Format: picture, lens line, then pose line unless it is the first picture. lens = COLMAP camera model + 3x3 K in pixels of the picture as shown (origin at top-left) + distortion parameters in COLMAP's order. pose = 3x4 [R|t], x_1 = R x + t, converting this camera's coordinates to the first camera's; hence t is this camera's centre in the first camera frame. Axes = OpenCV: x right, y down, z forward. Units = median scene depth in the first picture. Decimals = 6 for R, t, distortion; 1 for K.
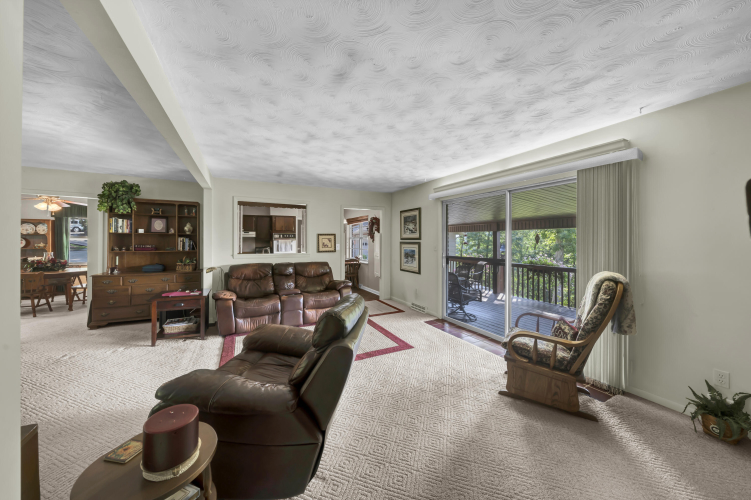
lens RADIAL K [[255.1, 0, 373.7], [0, 255.1, 244.8], [0, 0, 1]] dist [-0.002184, -0.000118]
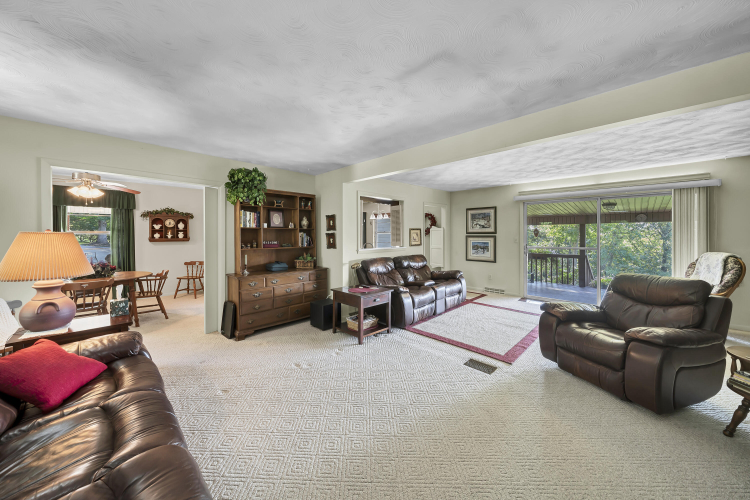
lens RADIAL K [[254.8, 0, 370.9], [0, 254.8, 237.5], [0, 0, 1]] dist [-0.002184, -0.000118]
pose [[0.955163, -0.009333, 0.295932, -0.773823], [0.010459, 0.999943, -0.002224, -0.005992], [-0.295894, 0.005220, 0.955206, 0.036027]]
